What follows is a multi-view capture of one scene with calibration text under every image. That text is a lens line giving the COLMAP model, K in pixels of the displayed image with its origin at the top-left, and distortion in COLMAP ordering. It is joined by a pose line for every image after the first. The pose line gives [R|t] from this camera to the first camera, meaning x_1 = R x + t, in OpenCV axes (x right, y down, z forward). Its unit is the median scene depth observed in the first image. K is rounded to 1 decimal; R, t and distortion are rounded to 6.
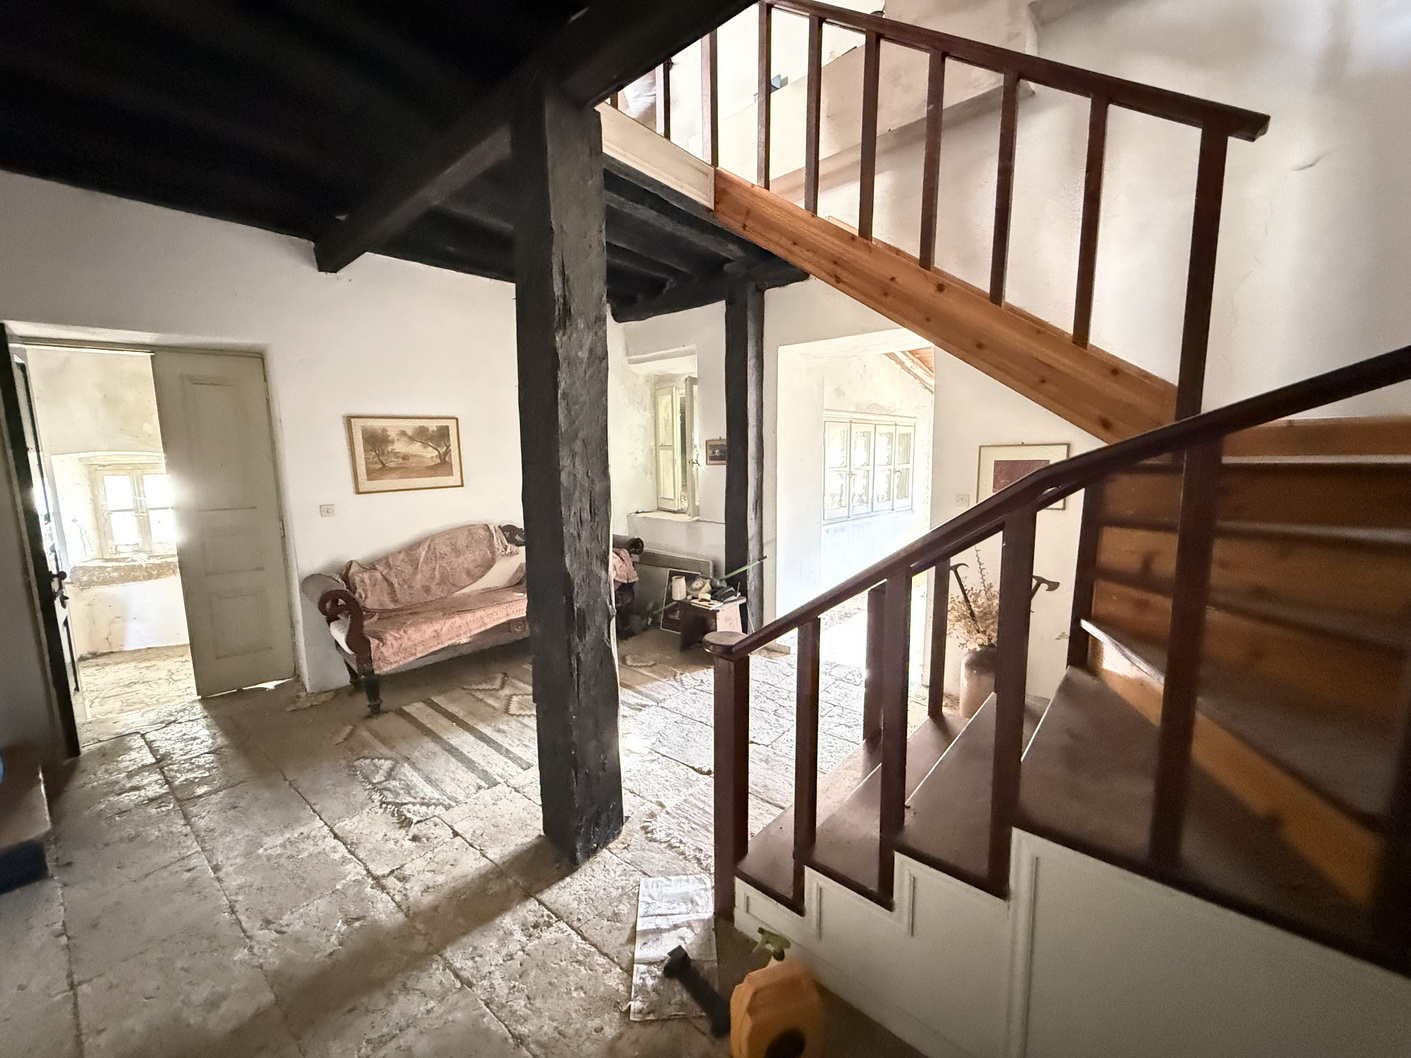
lens RADIAL K [[564.7, 0, 705.7], [0, 564.7, 533.6], [0, 0, 1]] dist [0.001516, -0.000540]
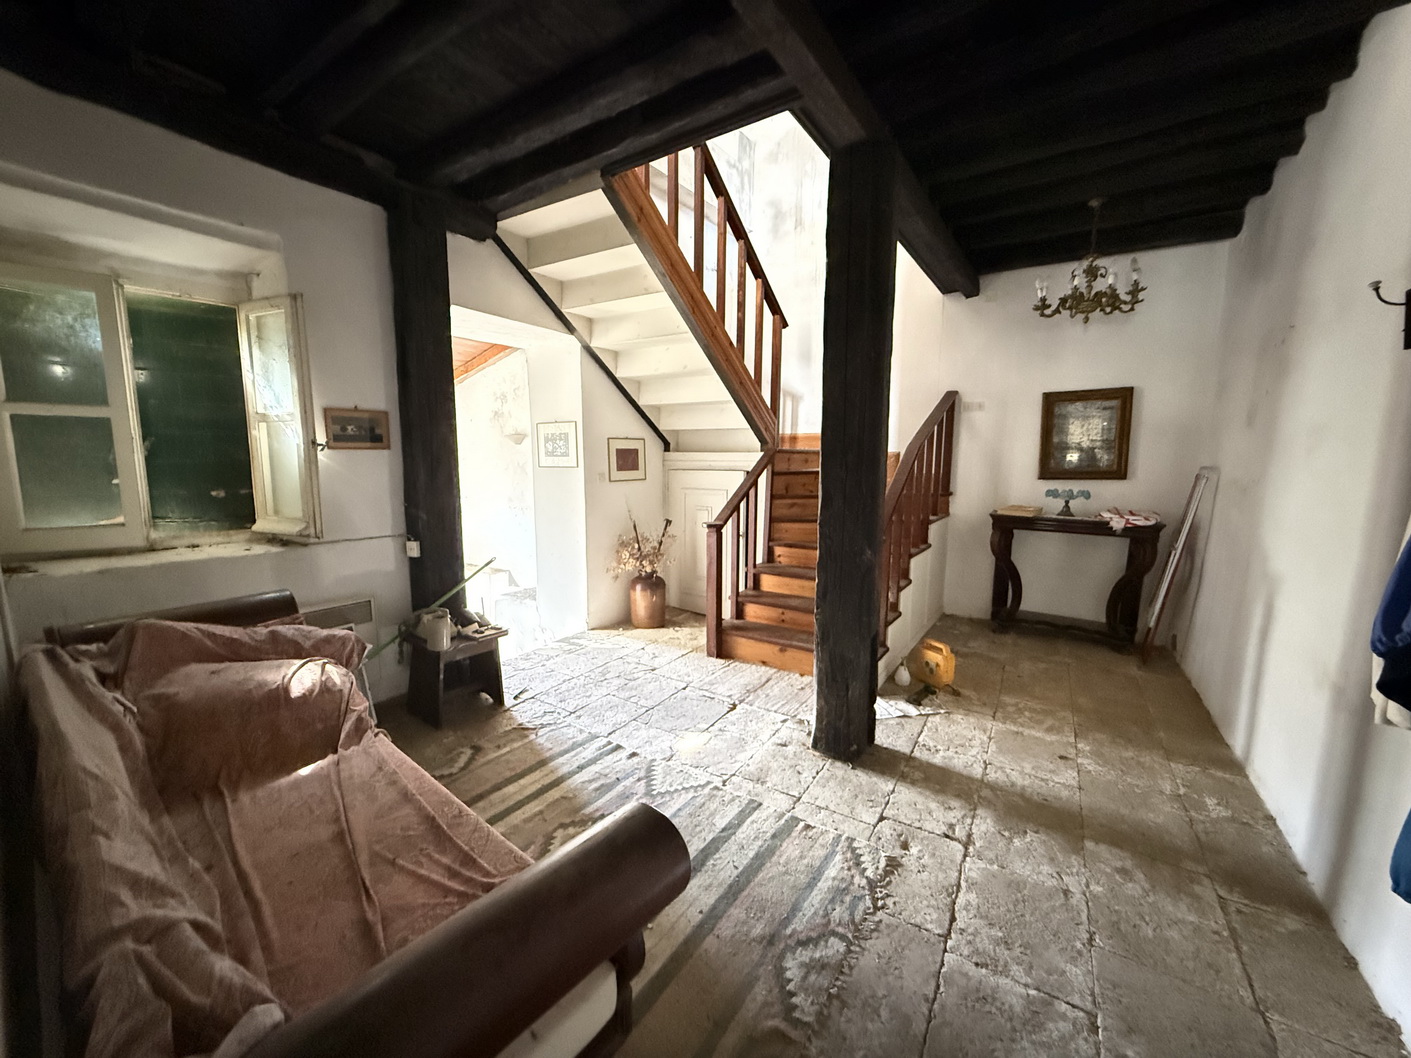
lens RADIAL K [[564.7, 0, 702.9], [0, 564.7, 527.8], [0, 0, 1]] dist [0.001516, -0.000540]
pose [[-0.134842, -0.113525, 0.984342, -1.389644], [0.135360, 0.981991, 0.131797, -0.132515], [-0.981578, 0.151013, -0.117047, 1.436582]]
